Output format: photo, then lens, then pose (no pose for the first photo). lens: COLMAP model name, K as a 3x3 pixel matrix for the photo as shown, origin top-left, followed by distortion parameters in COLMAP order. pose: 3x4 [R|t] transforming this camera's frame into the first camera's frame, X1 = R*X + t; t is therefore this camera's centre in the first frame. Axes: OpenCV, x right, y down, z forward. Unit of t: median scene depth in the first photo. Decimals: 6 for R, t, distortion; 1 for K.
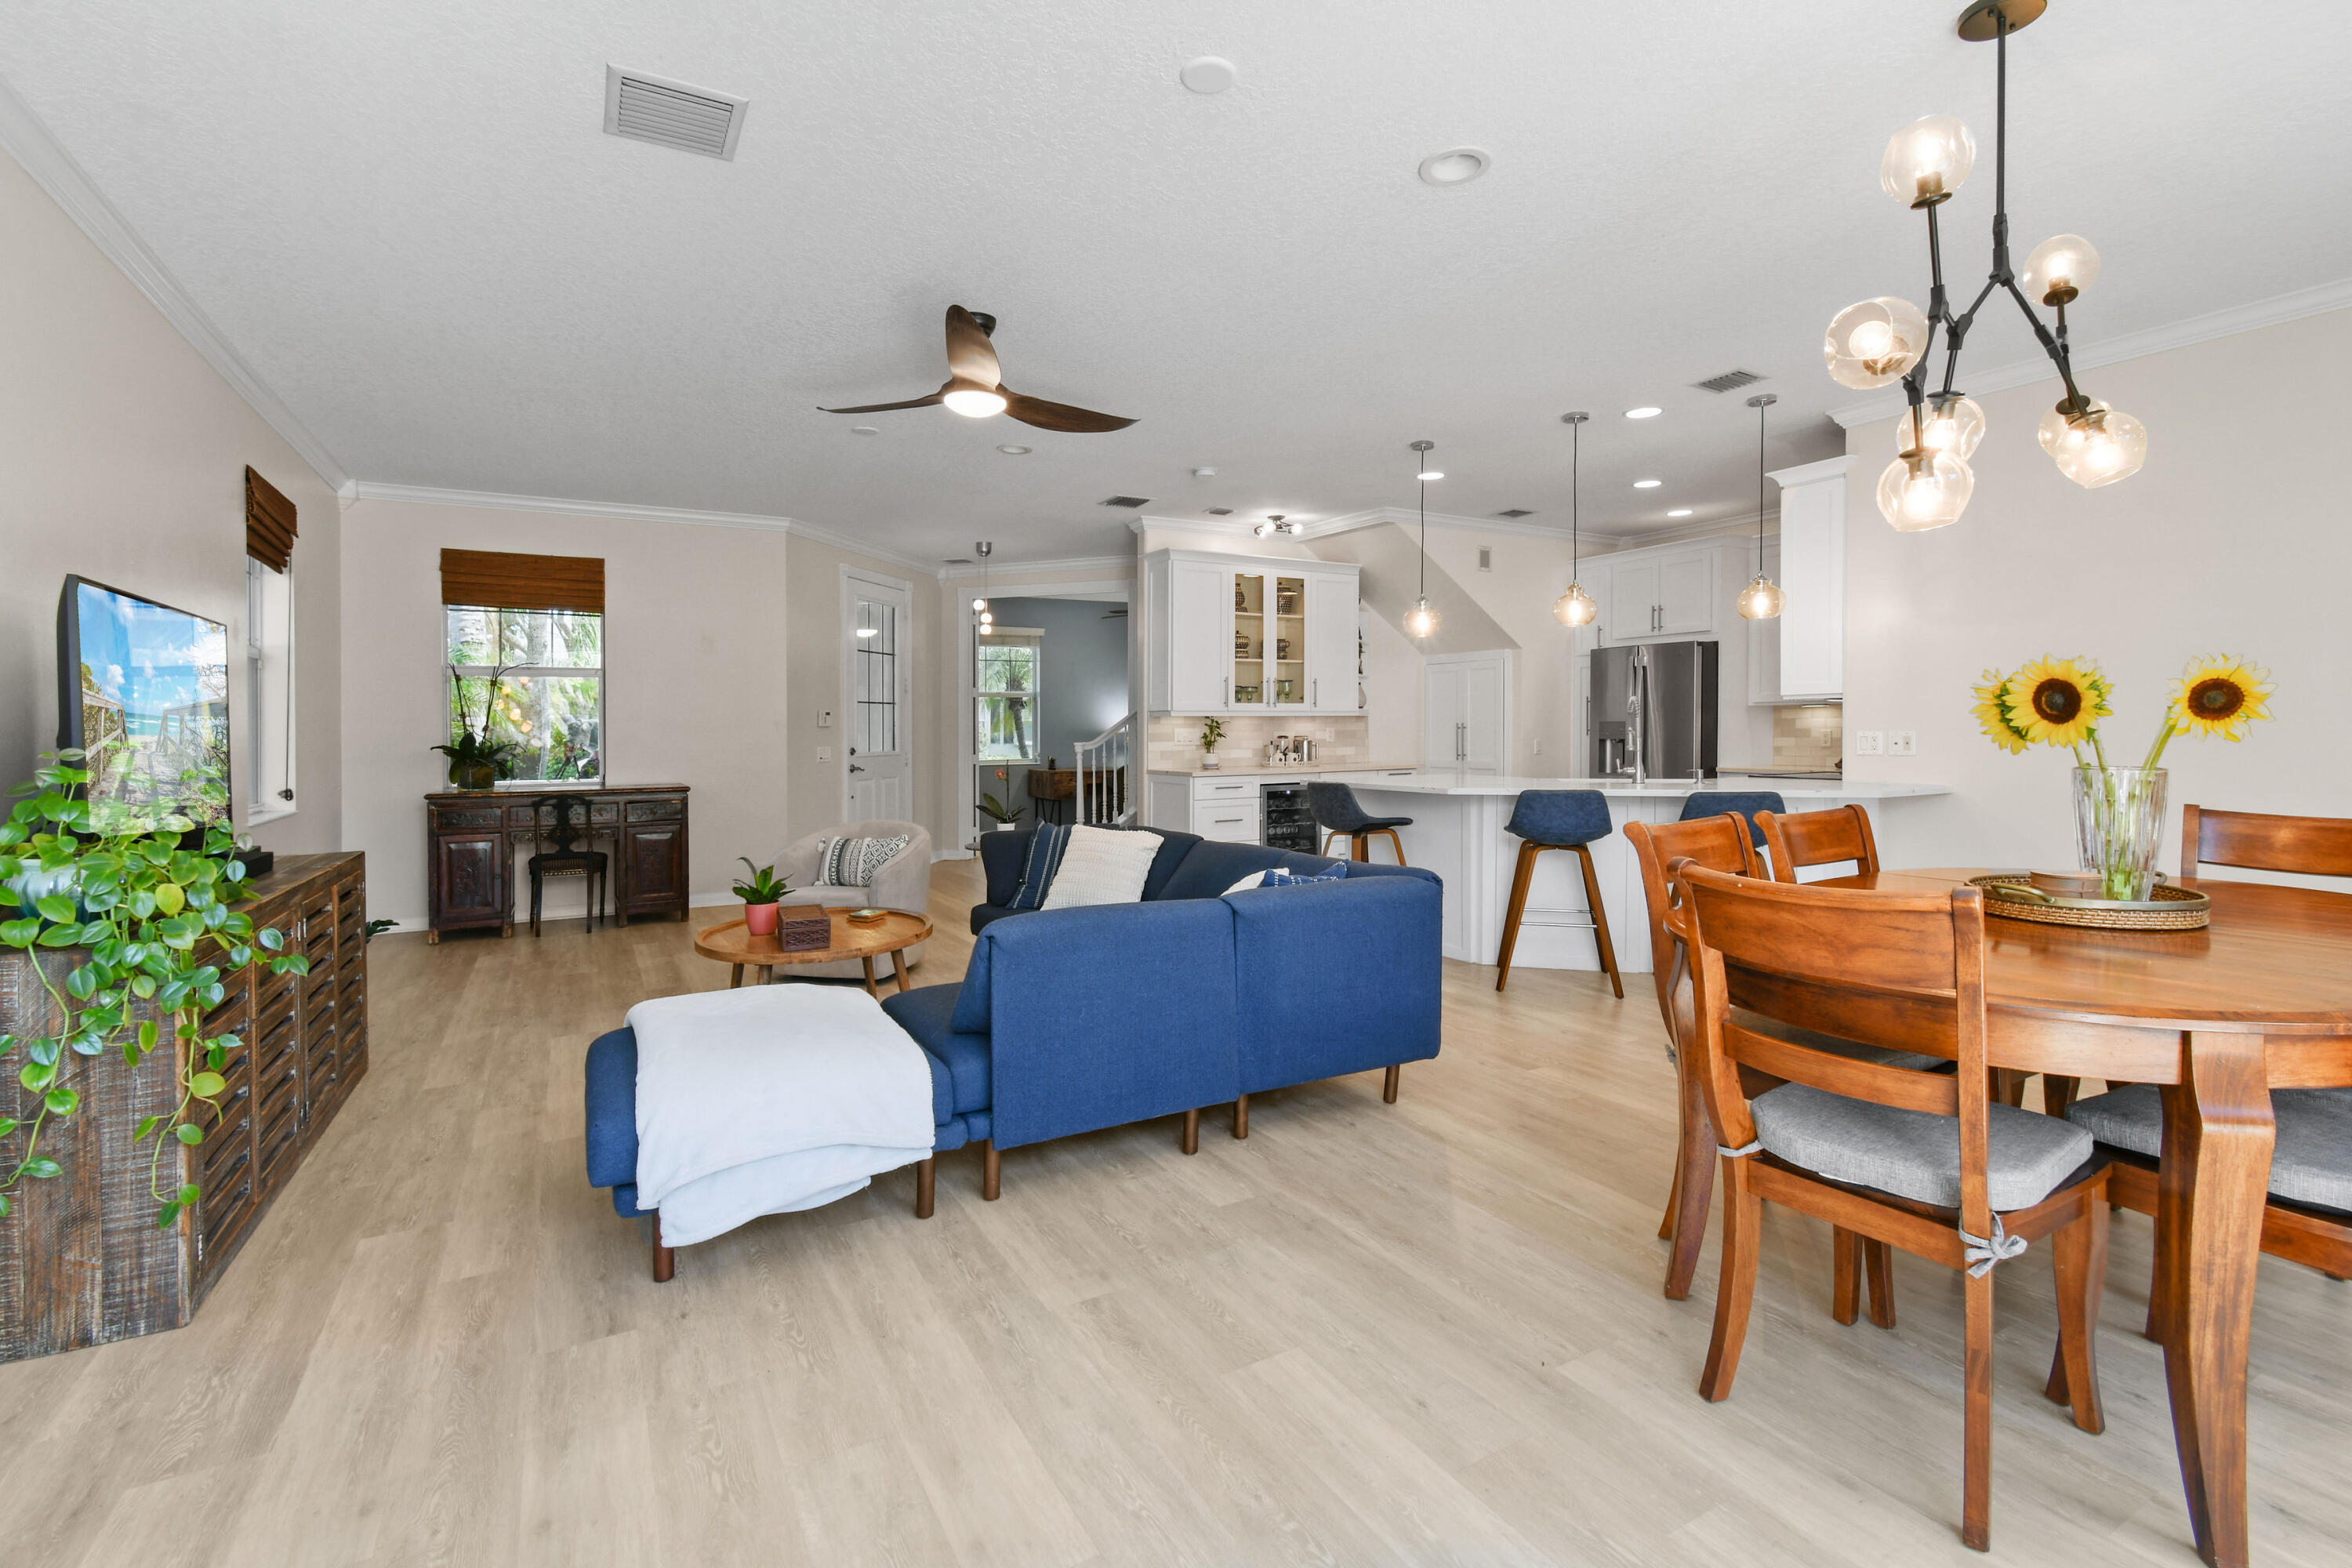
lens RADIAL K [[1023.4, 0, 1178.1], [0, 1023.4, 731.6], [0, 0, 1]] dist [0.002679, 0.000727]
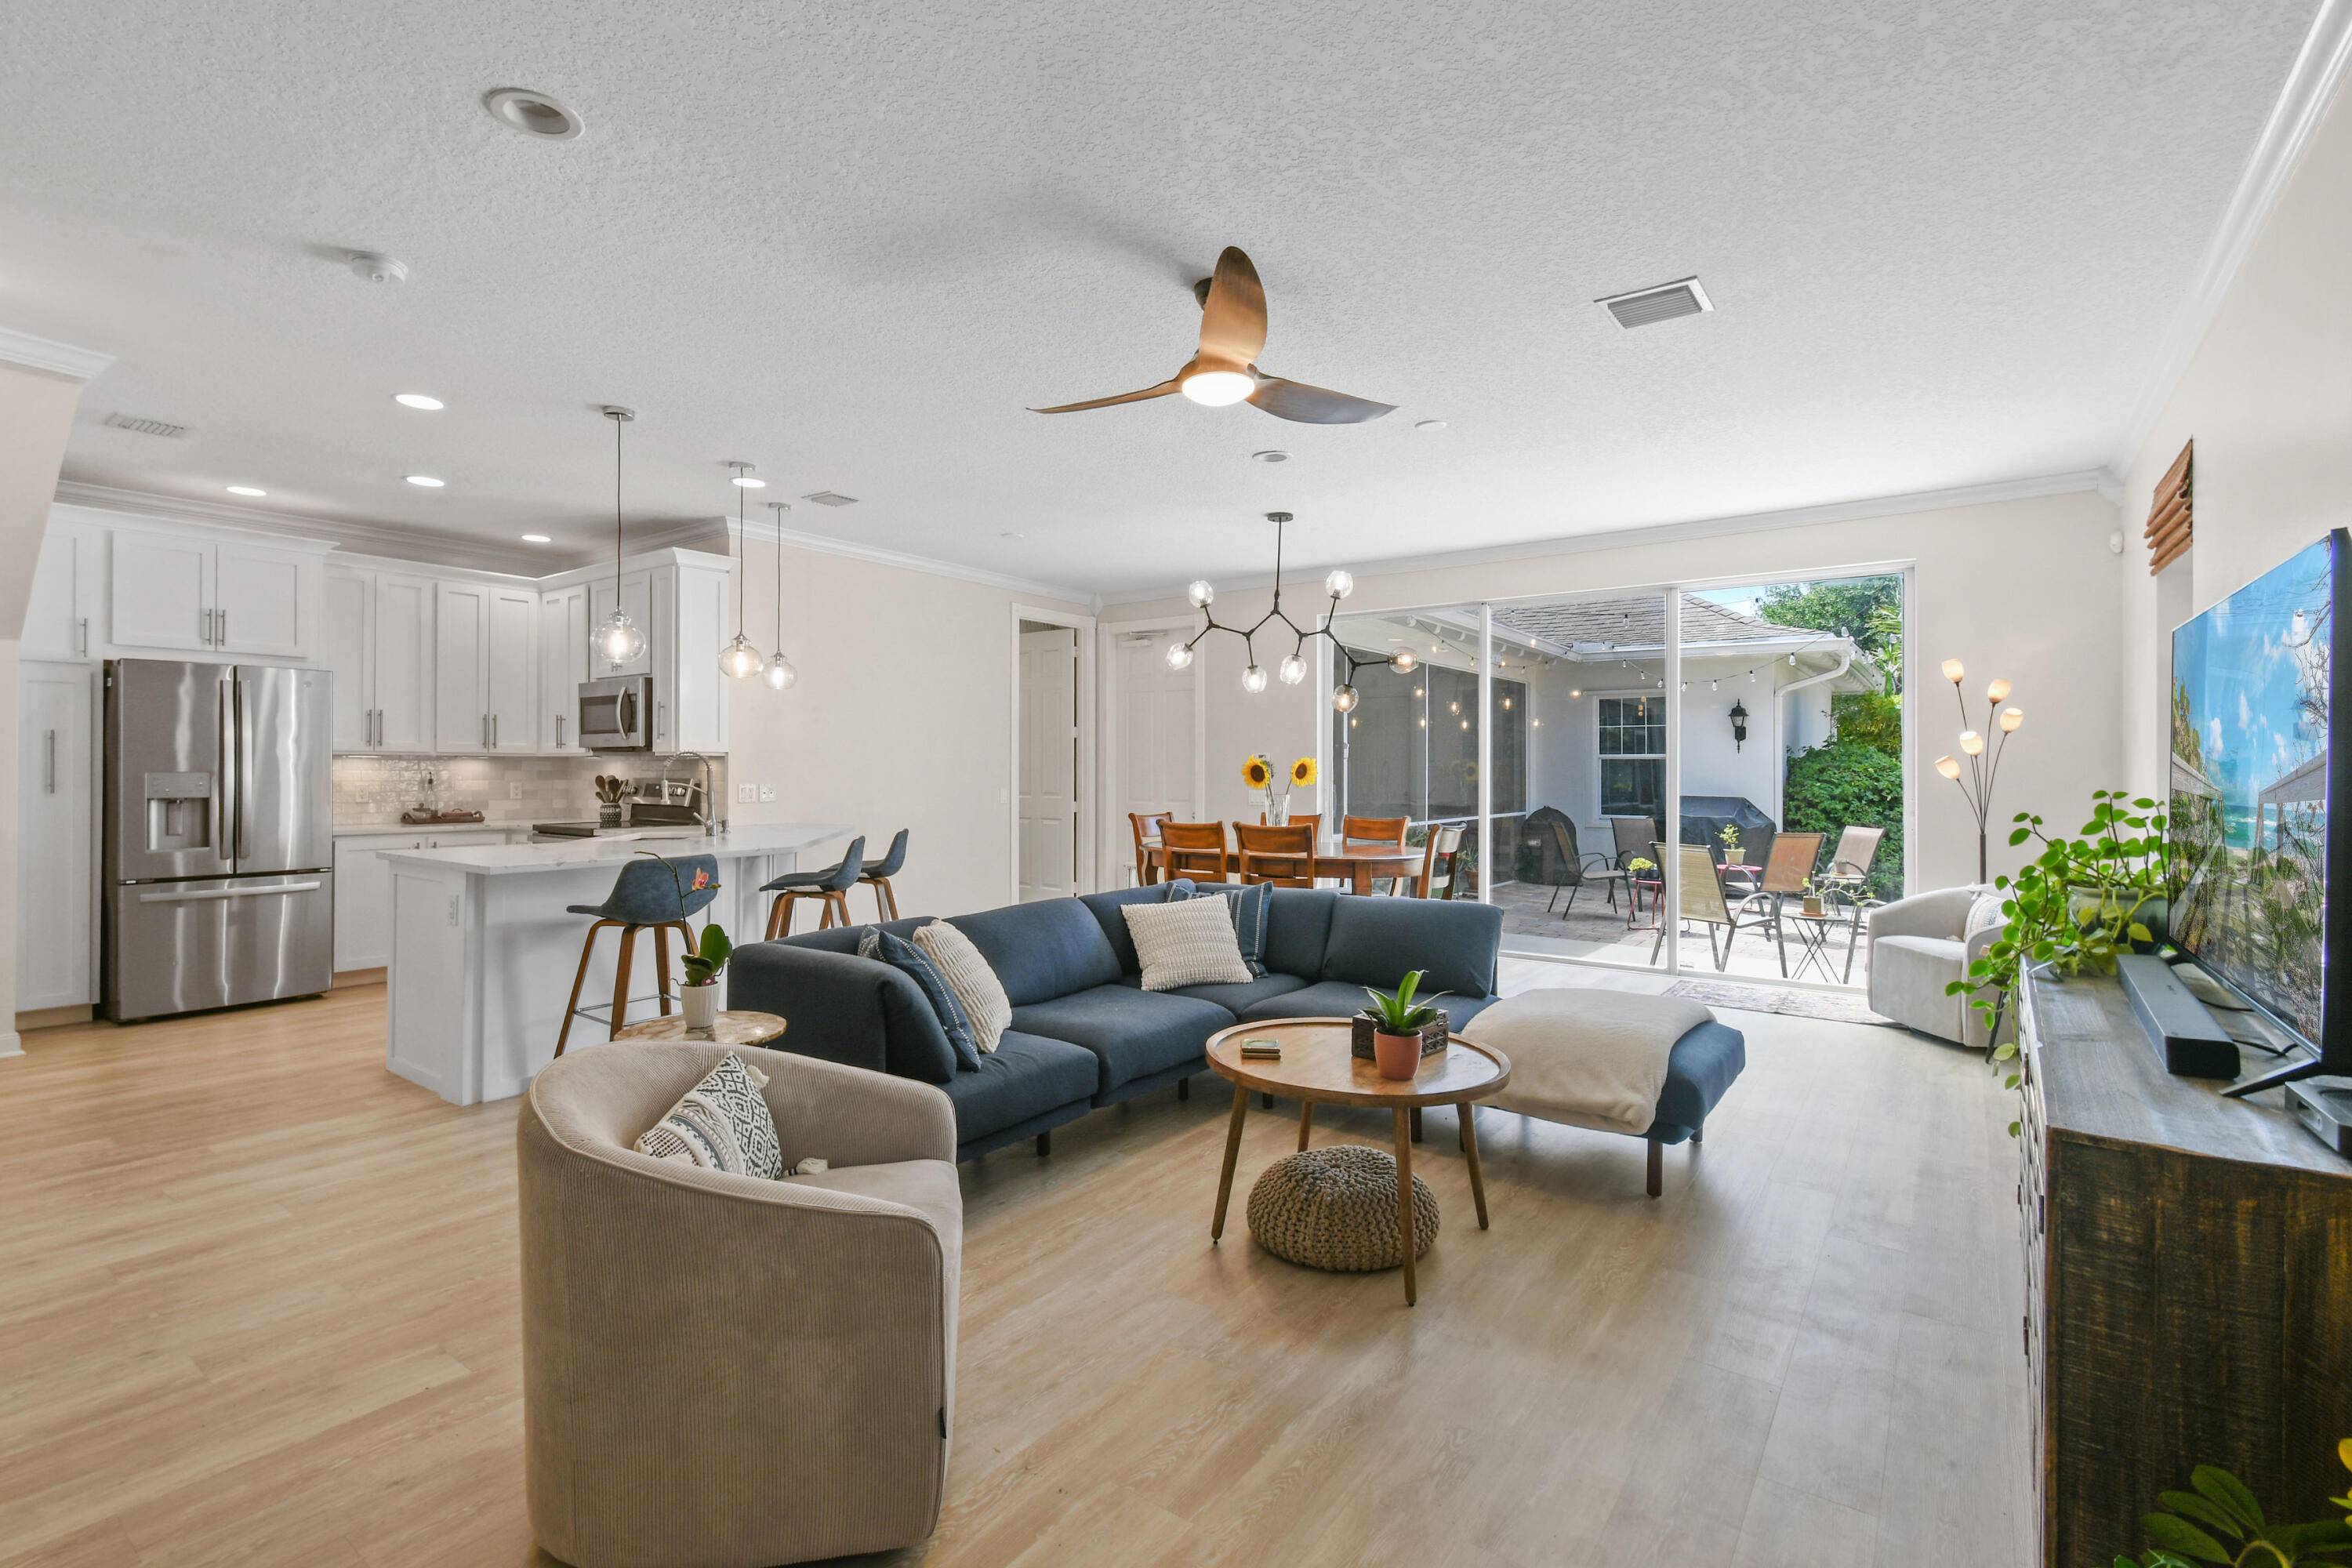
lens RADIAL K [[1056.2, 0, 1166.4], [0, 1056.2, 747.8], [0, 0, 1]] dist [0.003521, -0.000611]
pose [[-0.390869, 0.027337, 0.920040, -0.593400], [0.002747, 0.999589, -0.028534, -0.002193], [-0.920442, -0.008626, -0.390783, 0.853611]]
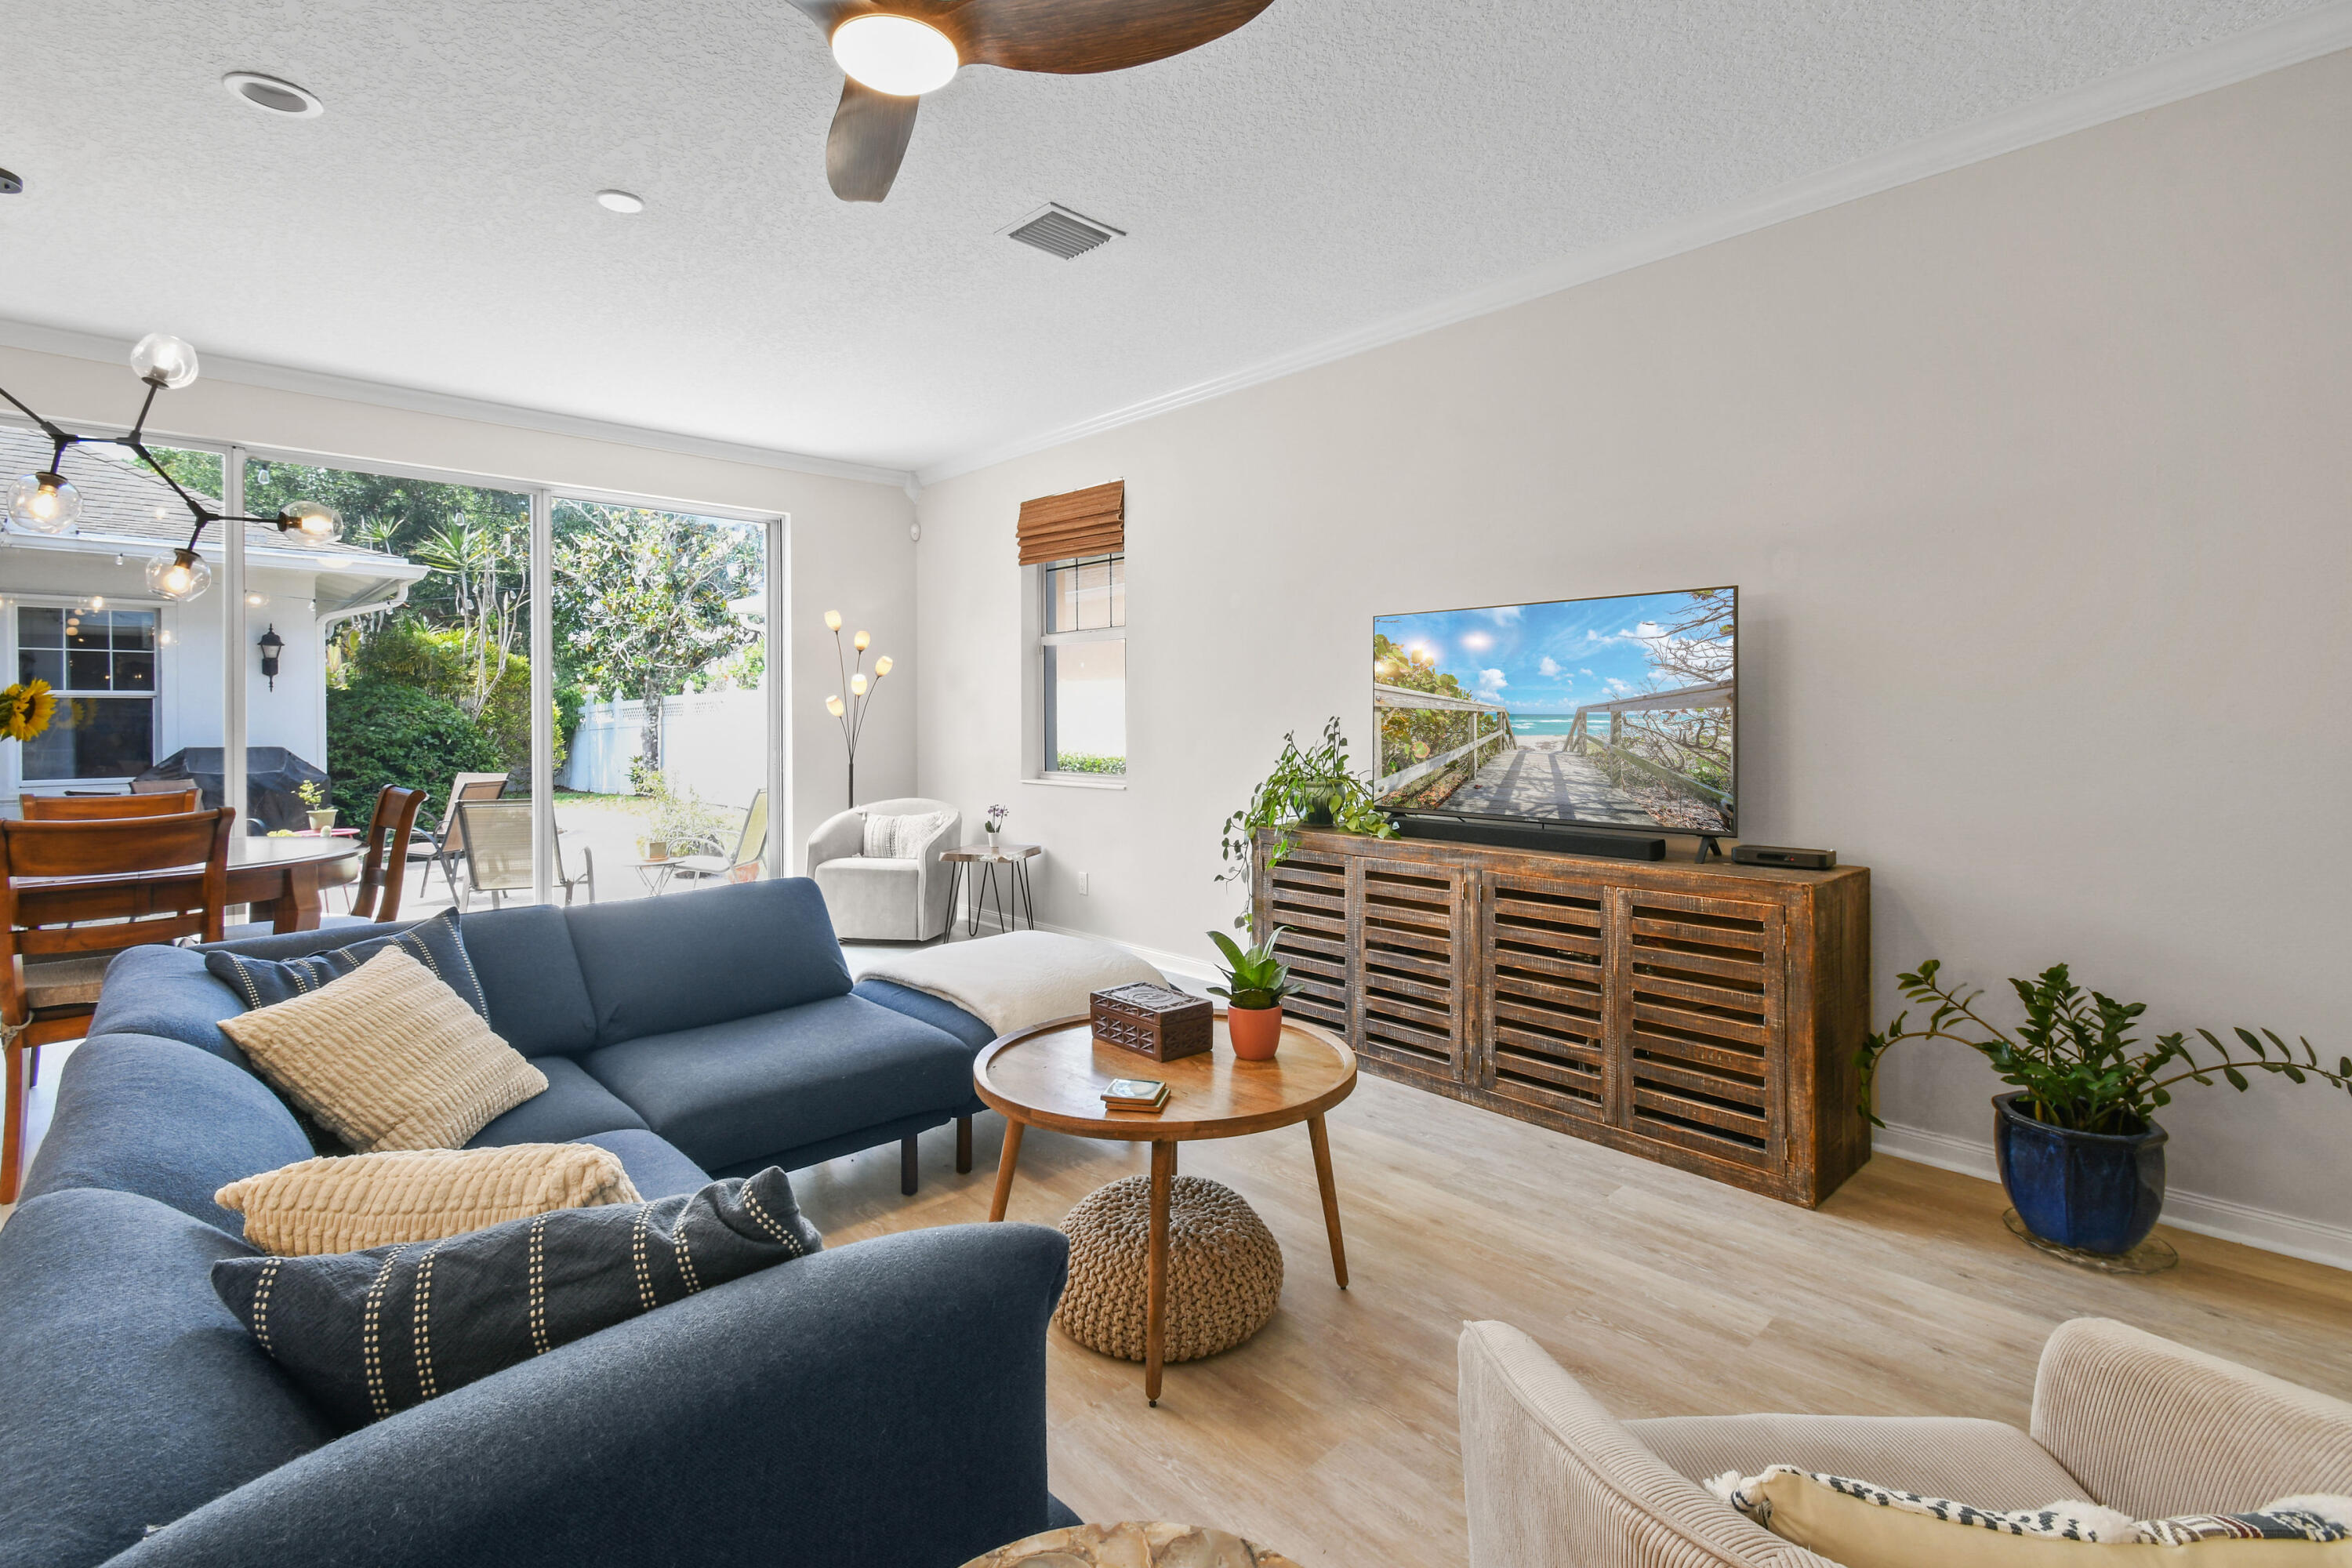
lens RADIAL K [[1063.1, 0, 1169.3], [0, 1063.1, 715.7], [0, 0, 1]] dist [0.001863, 0.000031]
pose [[-0.975160, 0.012725, -0.221137, -0.137295], [0.011948, 0.999917, 0.004850, -0.001399], [0.221180, 0.002088, -0.975231, 0.948572]]
